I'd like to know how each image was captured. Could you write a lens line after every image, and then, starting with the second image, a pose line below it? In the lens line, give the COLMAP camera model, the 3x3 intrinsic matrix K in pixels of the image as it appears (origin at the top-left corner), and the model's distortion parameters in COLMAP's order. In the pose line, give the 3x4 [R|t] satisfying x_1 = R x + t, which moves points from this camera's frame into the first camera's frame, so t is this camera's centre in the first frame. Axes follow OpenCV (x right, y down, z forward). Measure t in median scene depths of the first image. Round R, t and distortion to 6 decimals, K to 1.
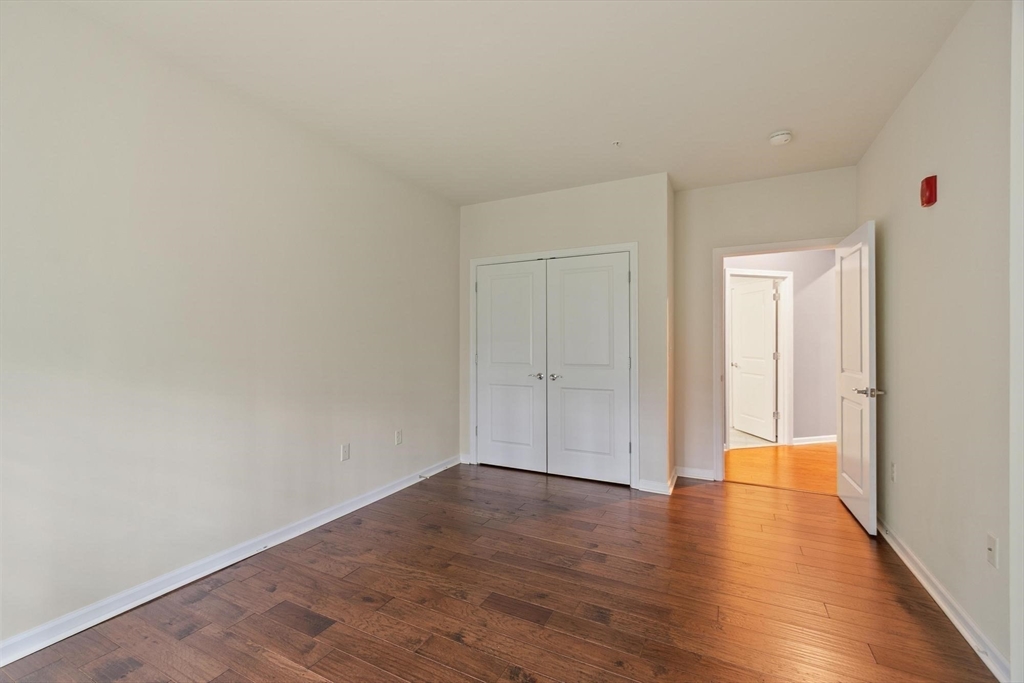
lens RADIAL K [[447.3, 0, 509.1], [0, 447.3, 336.4], [0, 0, 1]] dist [0.009661, -0.002482]
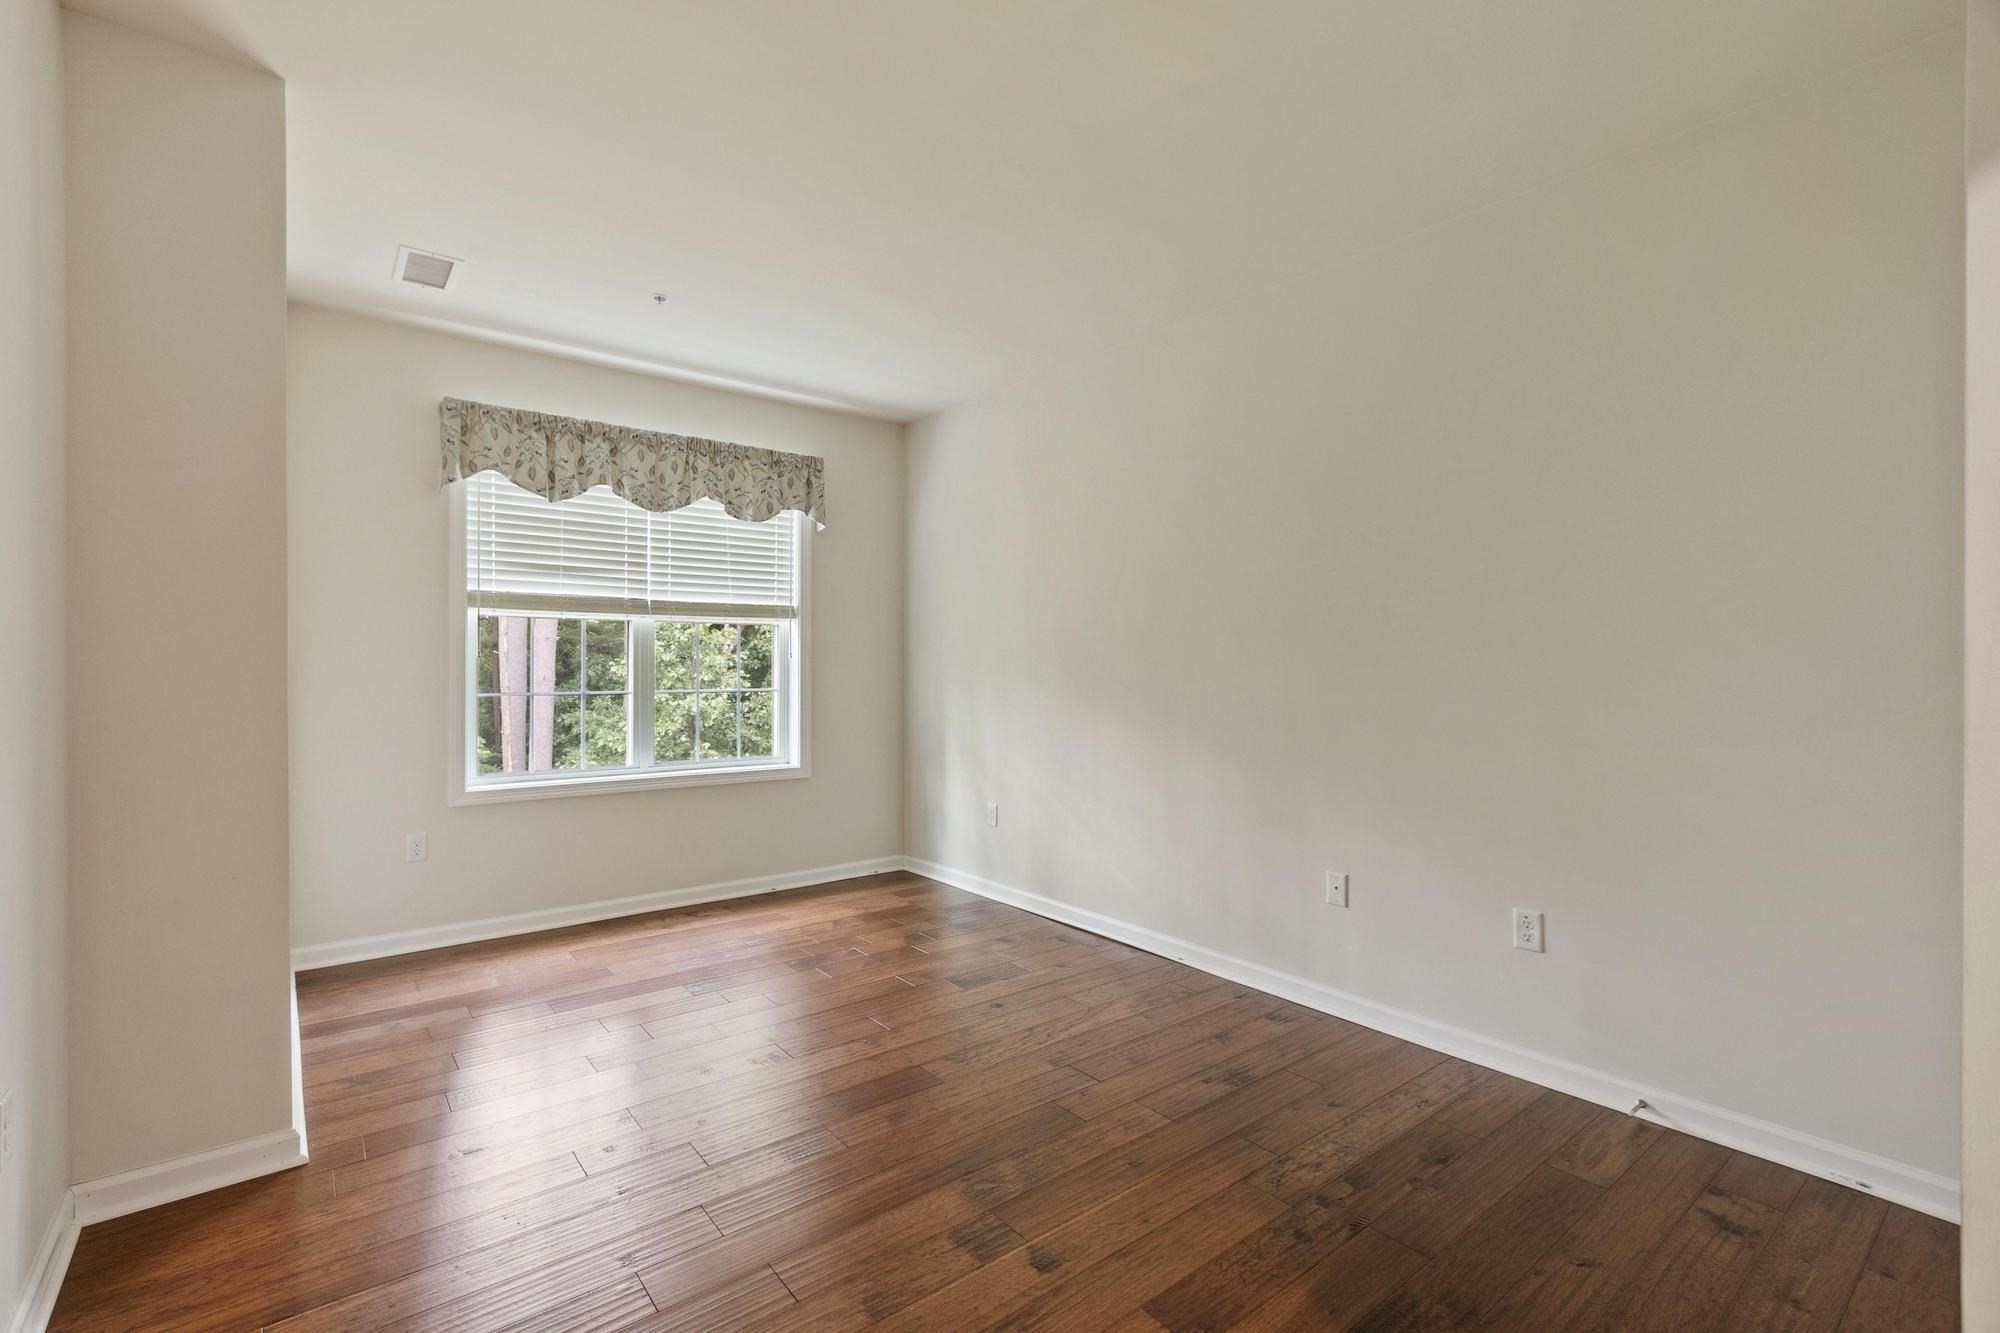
lens RADIAL K [[873.7, 0, 1006.2], [0, 873.7, 667.6], [0, 0, 1]] dist [0.009661, -0.002482]
pose [[-0.401262, -0.010834, -0.915899, 0.859245], [0.002532, 0.999913, -0.012937, 0.014603], [0.915960, -0.007510, -0.401200, 1.294562]]
